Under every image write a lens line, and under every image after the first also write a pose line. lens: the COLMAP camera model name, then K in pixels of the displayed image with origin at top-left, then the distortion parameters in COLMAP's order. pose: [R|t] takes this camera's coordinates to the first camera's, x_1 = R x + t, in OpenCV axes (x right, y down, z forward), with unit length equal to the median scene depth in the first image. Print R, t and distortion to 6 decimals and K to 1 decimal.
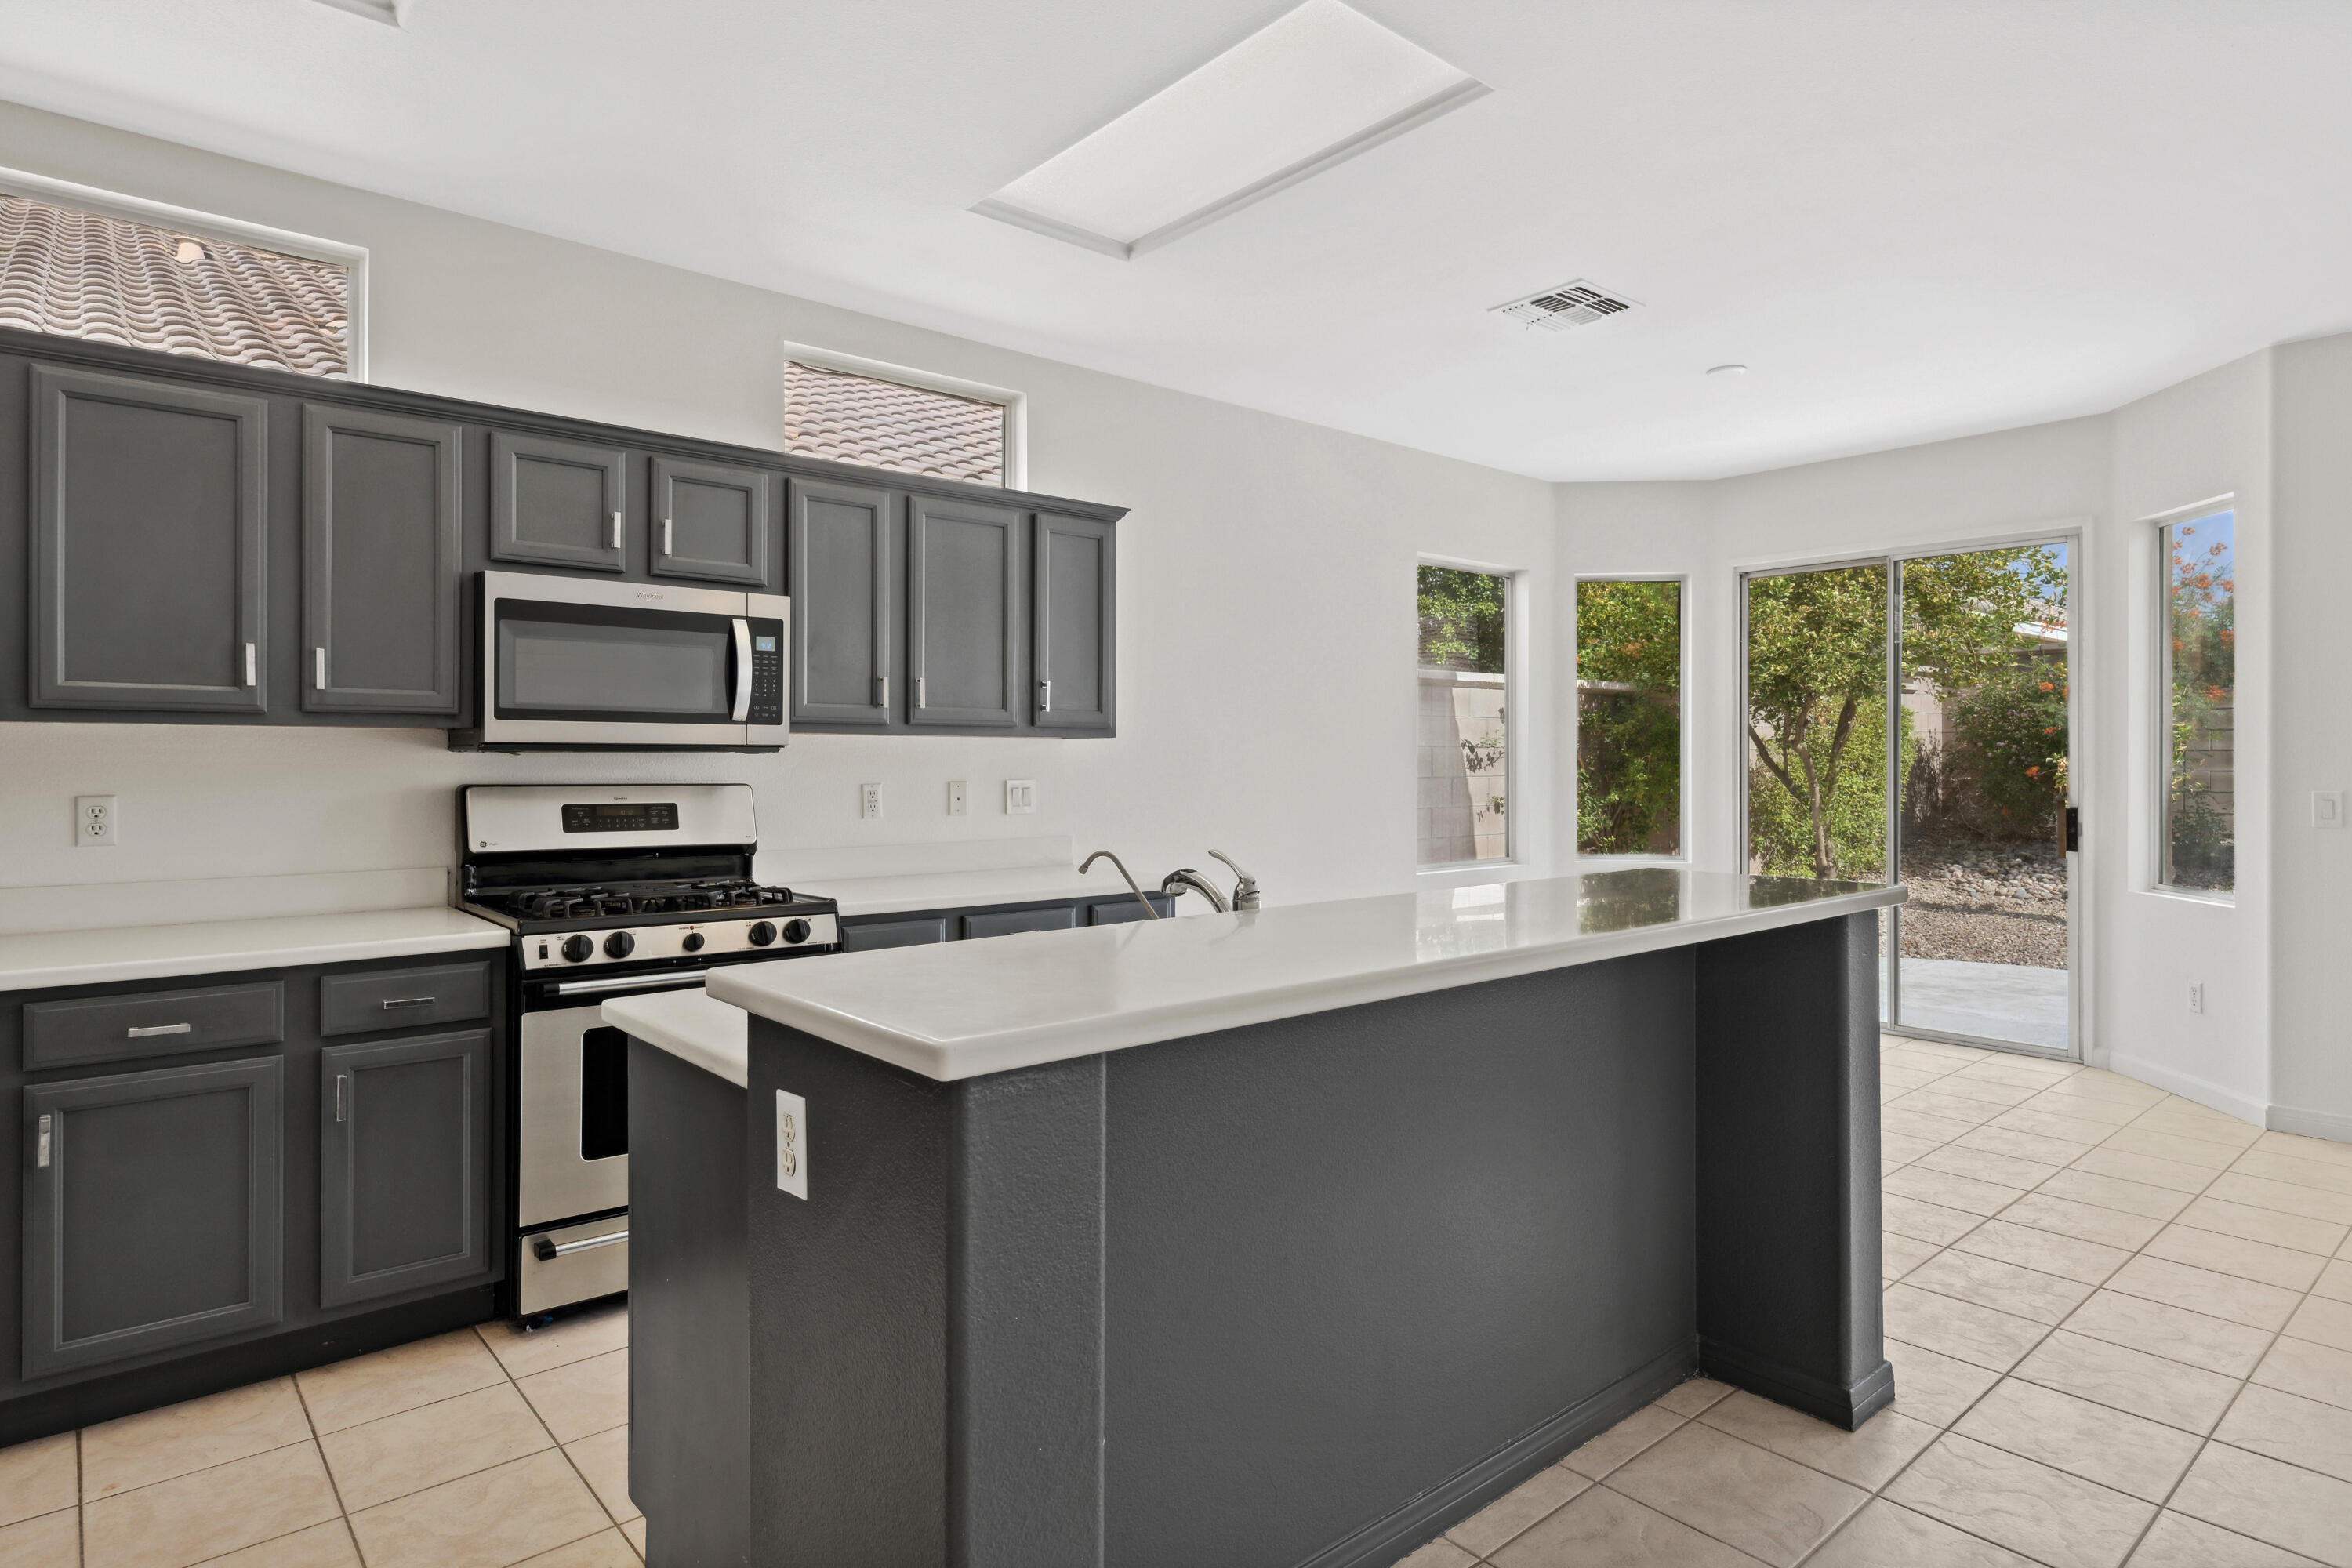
lens RADIAL K [[1286.3, 0, 1196.0], [0, 1286.3, 762.6], [0, 0, 1]] dist [0.007713, 0.000870]
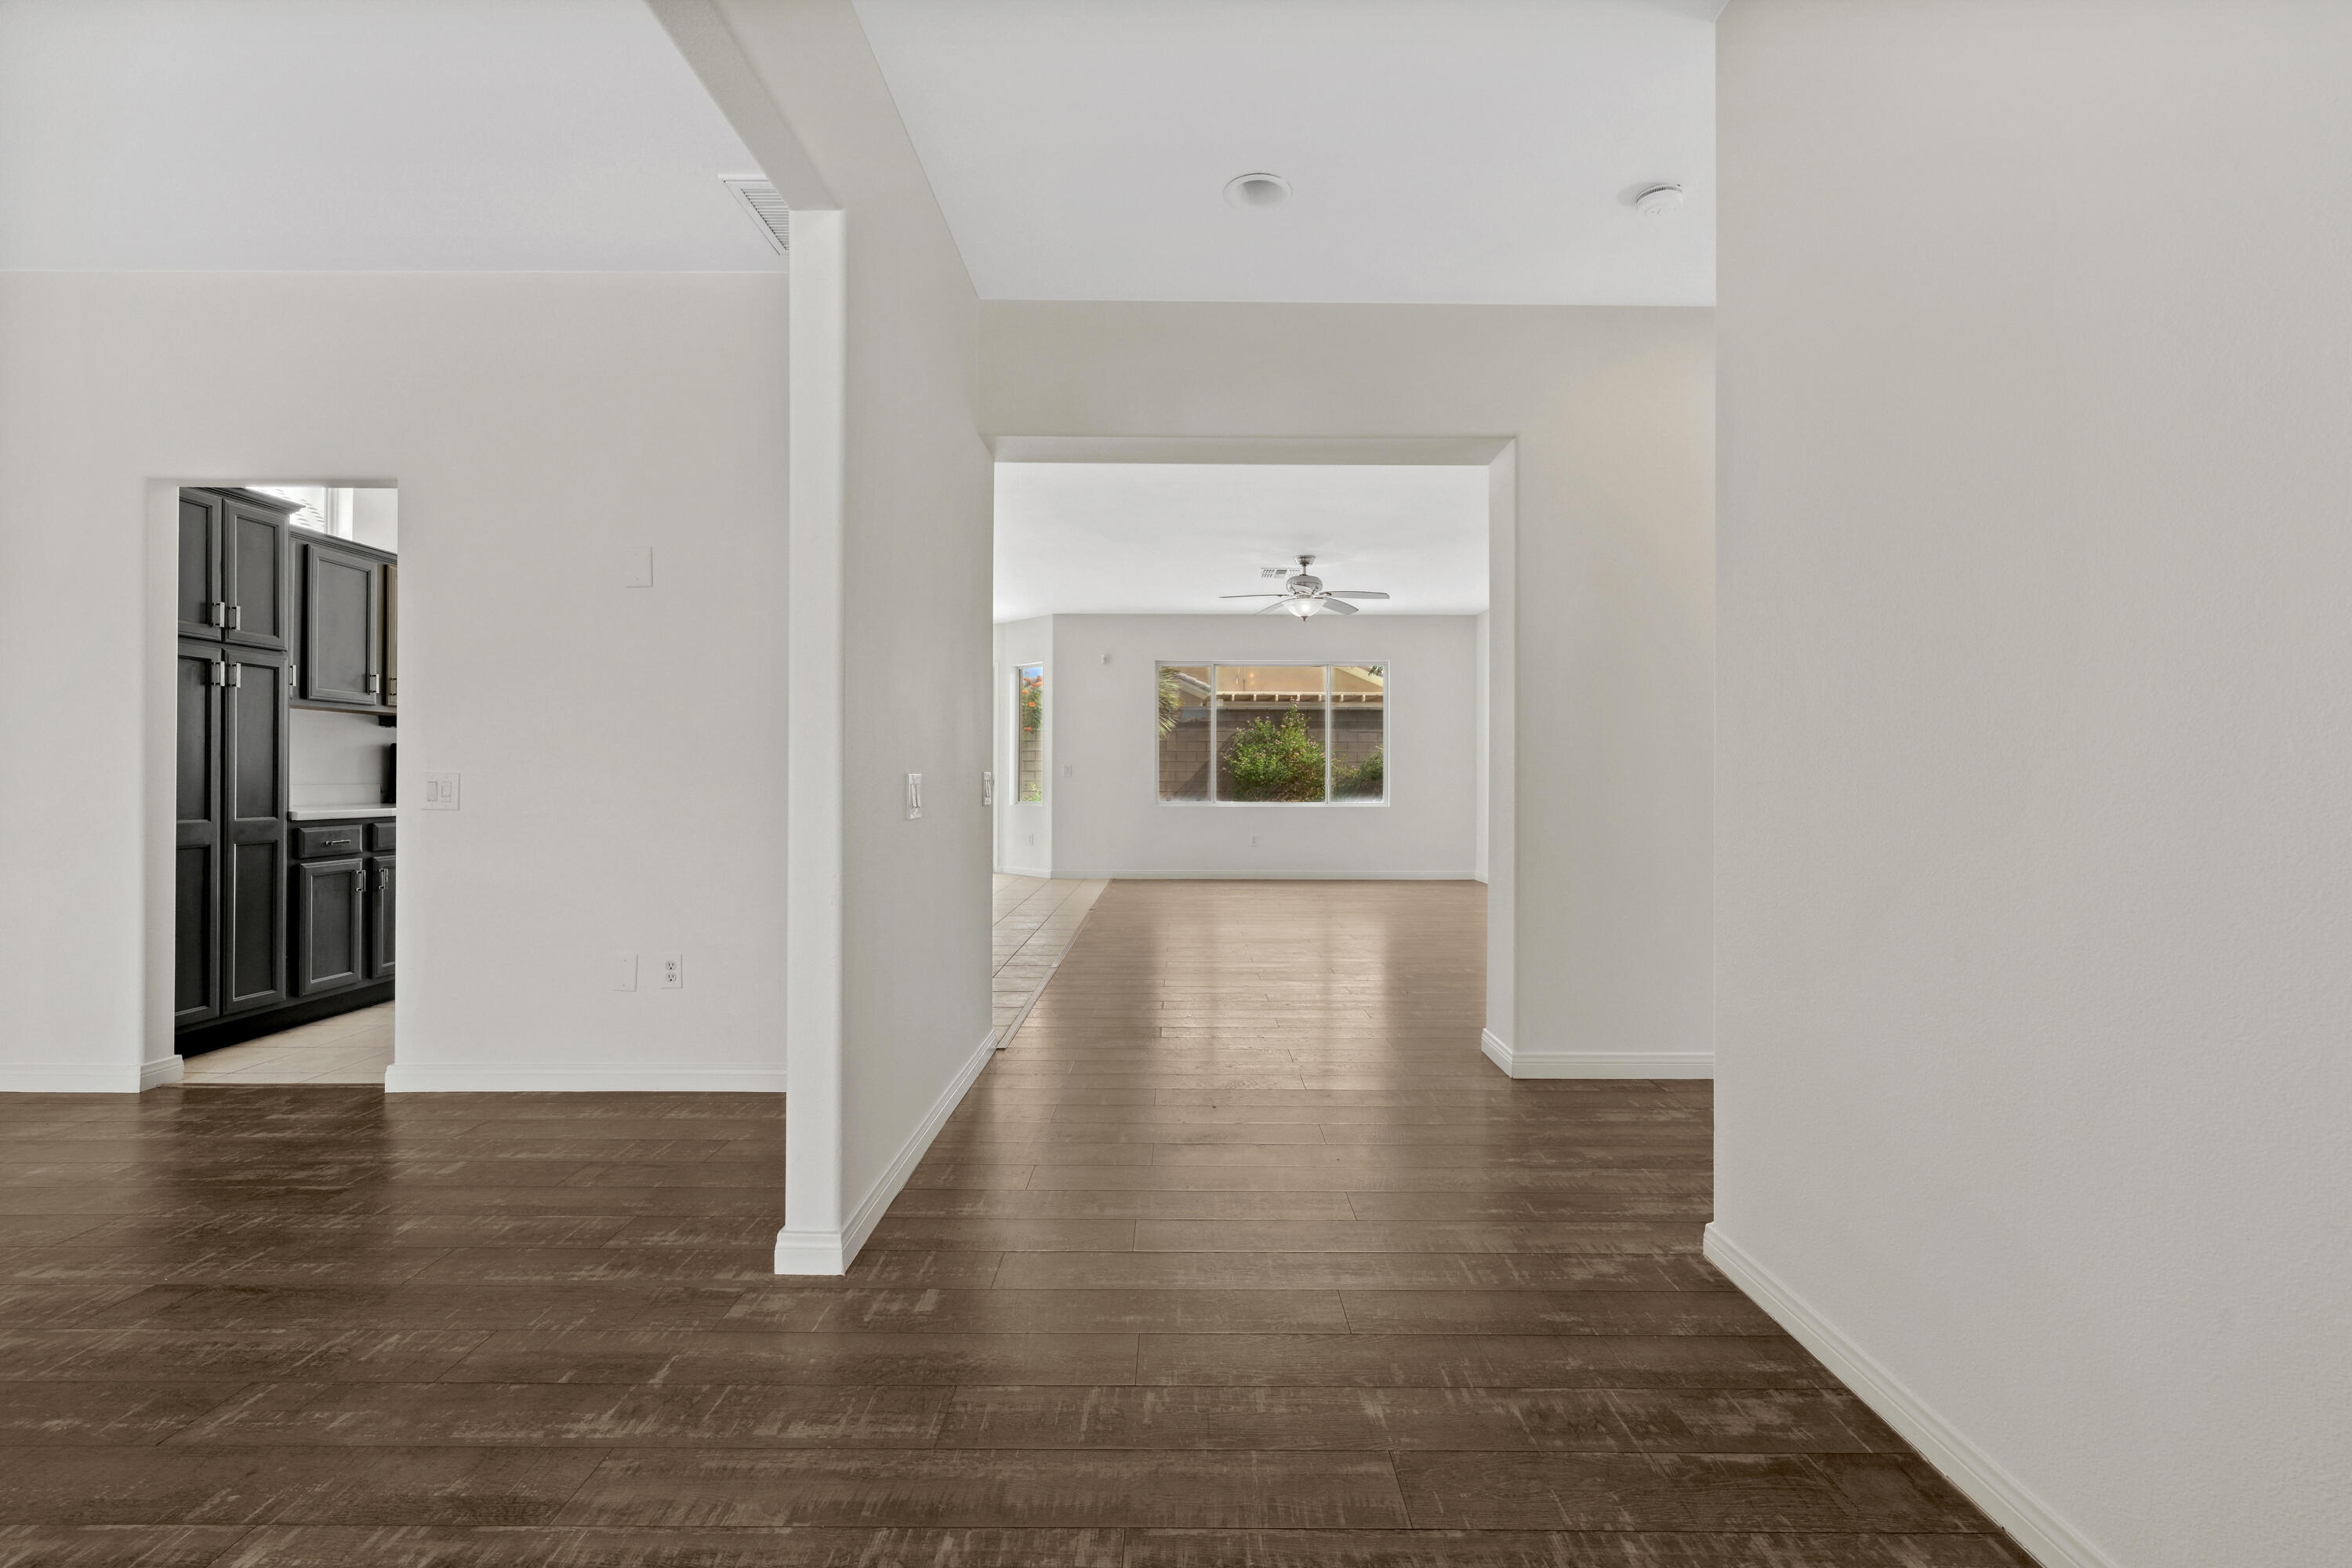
lens RADIAL K [[1009.3, 0, 1179.8], [0, 1009.3, 769.5], [0, 0, 1]] dist [0.003664, 0.000173]
pose [[0.658268, 0.008033, 0.752741, -0.721879], [-0.001145, 0.999953, -0.009670, 0.055068], [-0.752783, 0.005503, 0.658246, -0.747767]]
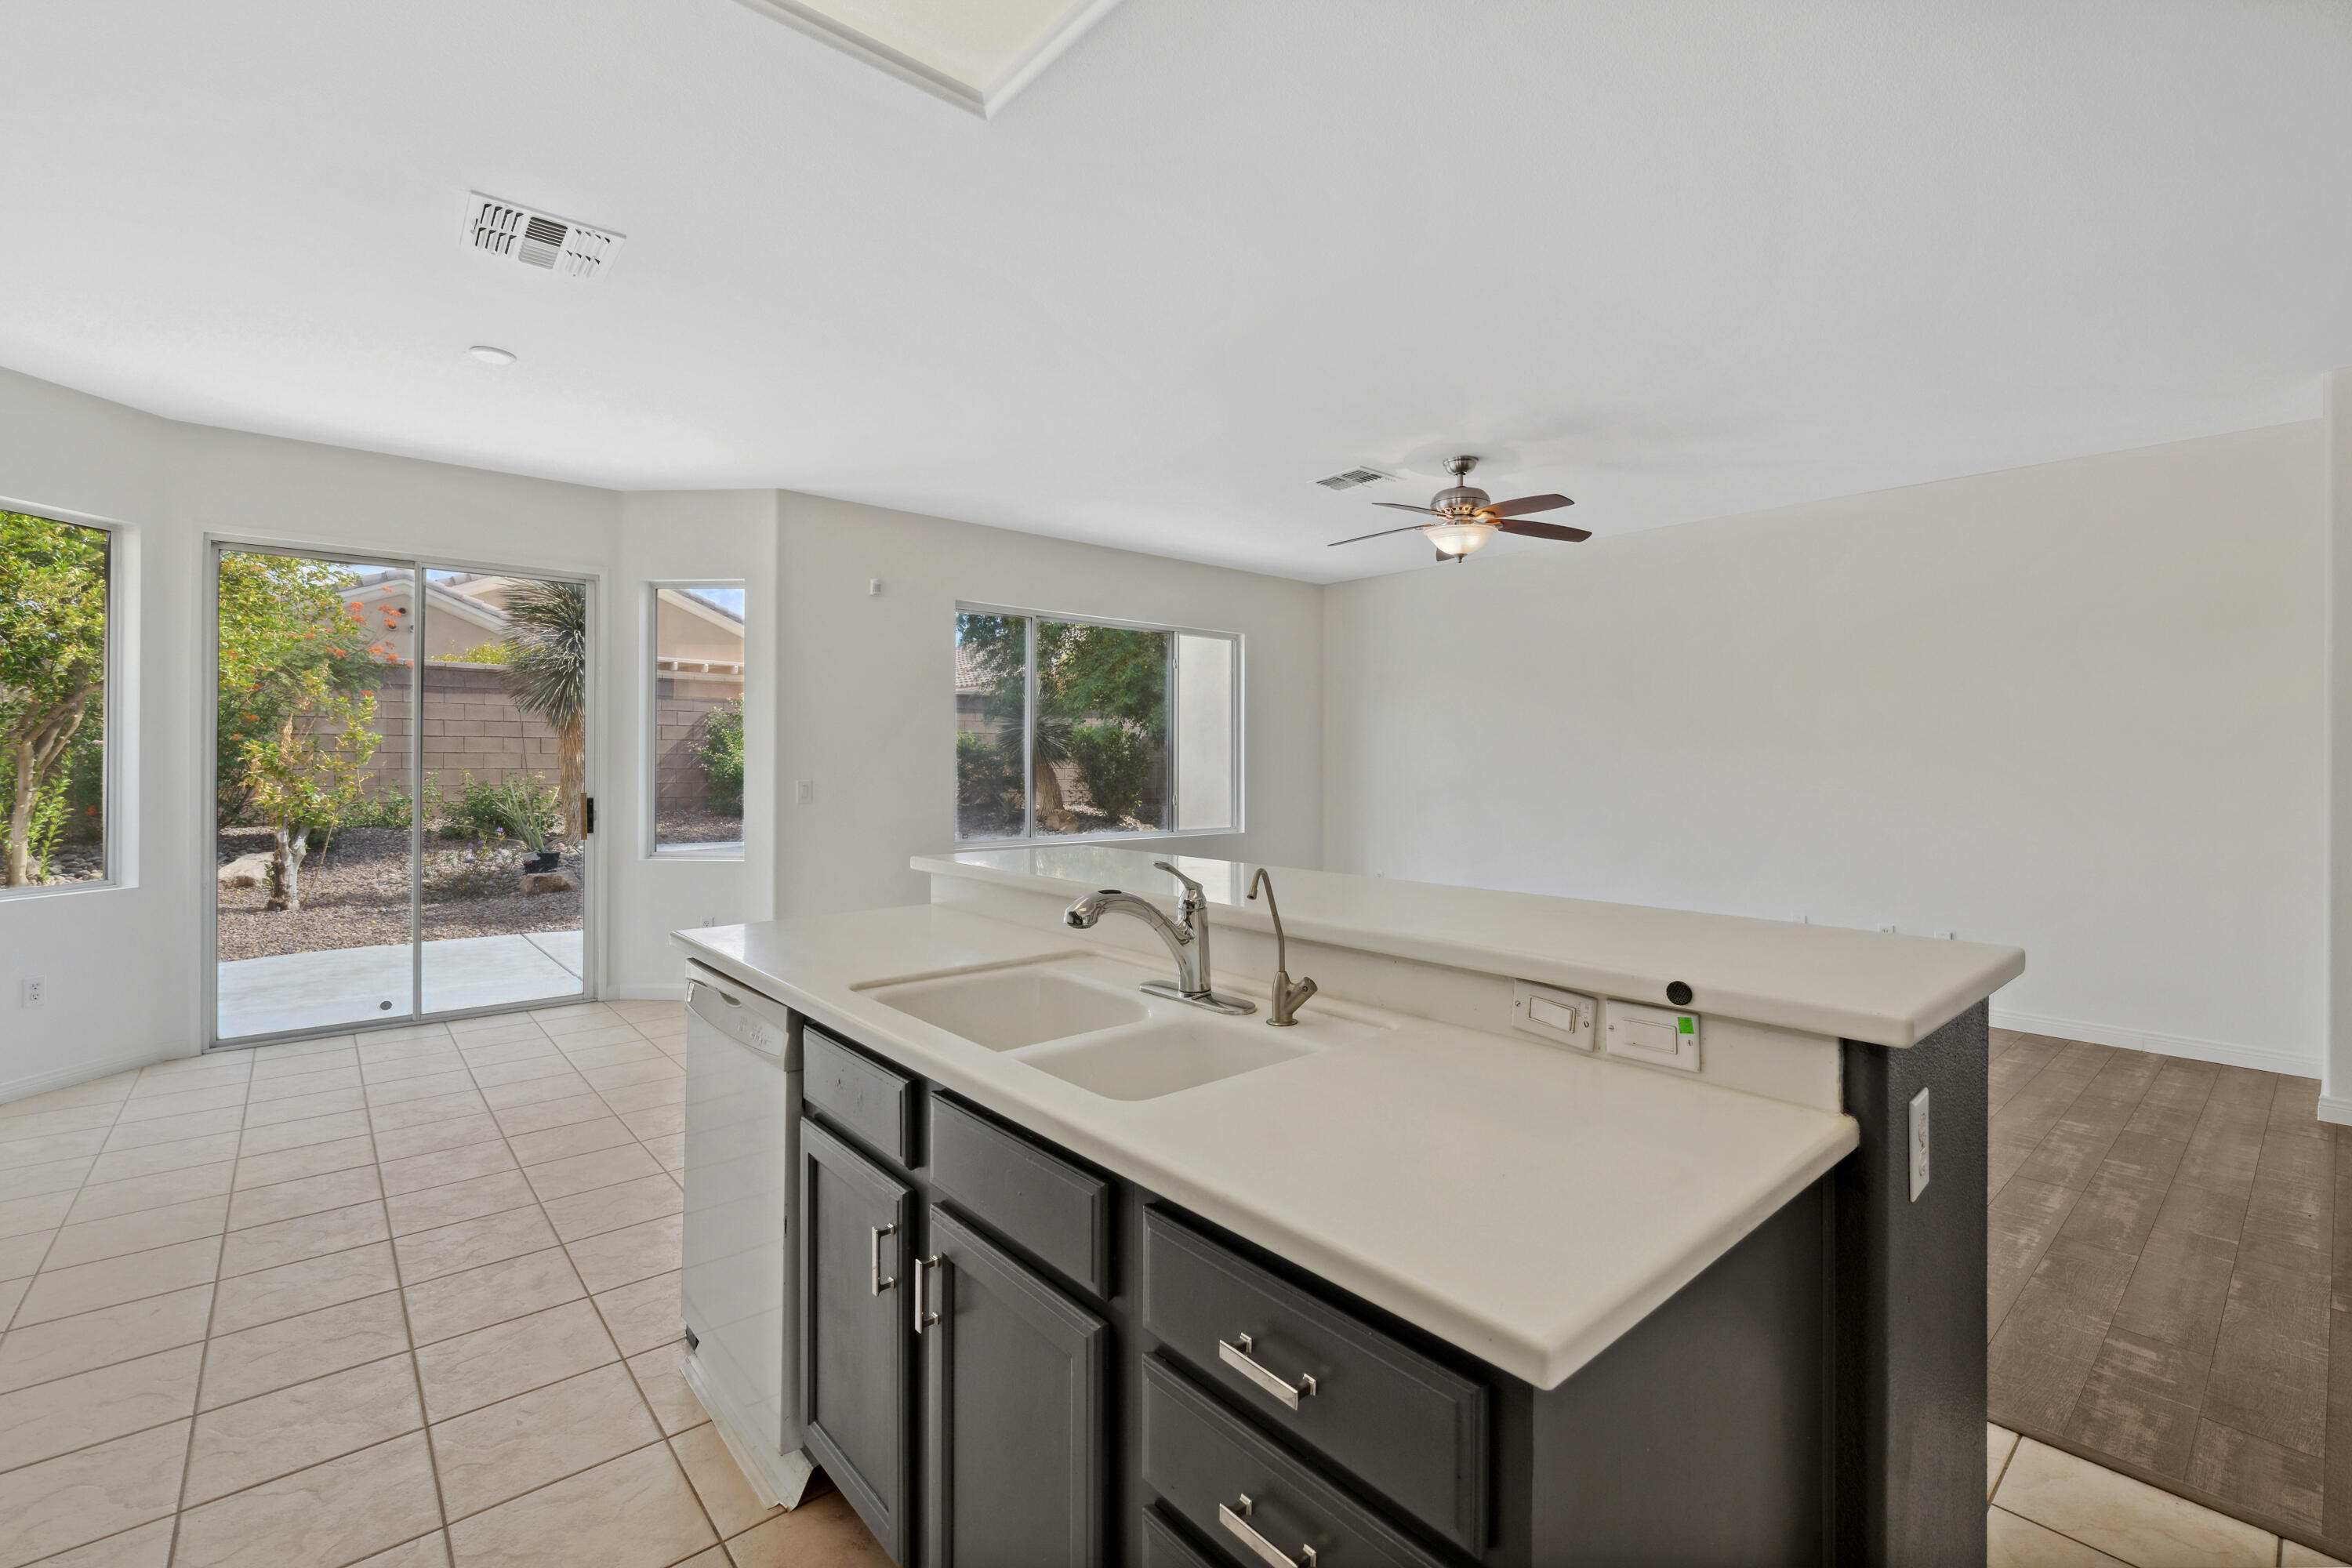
lens RADIAL K [[1009.3, 0, 1179.8], [0, 1009.3, 769.5], [0, 0, 1]] dist [0.003664, 0.000173]
pose [[0.005372, -0.007003, 0.999961, -0.364100], [-0.001272, 0.999975, 0.007010, -0.001189], [-0.999985, -0.001310, 0.005363, 0.516731]]
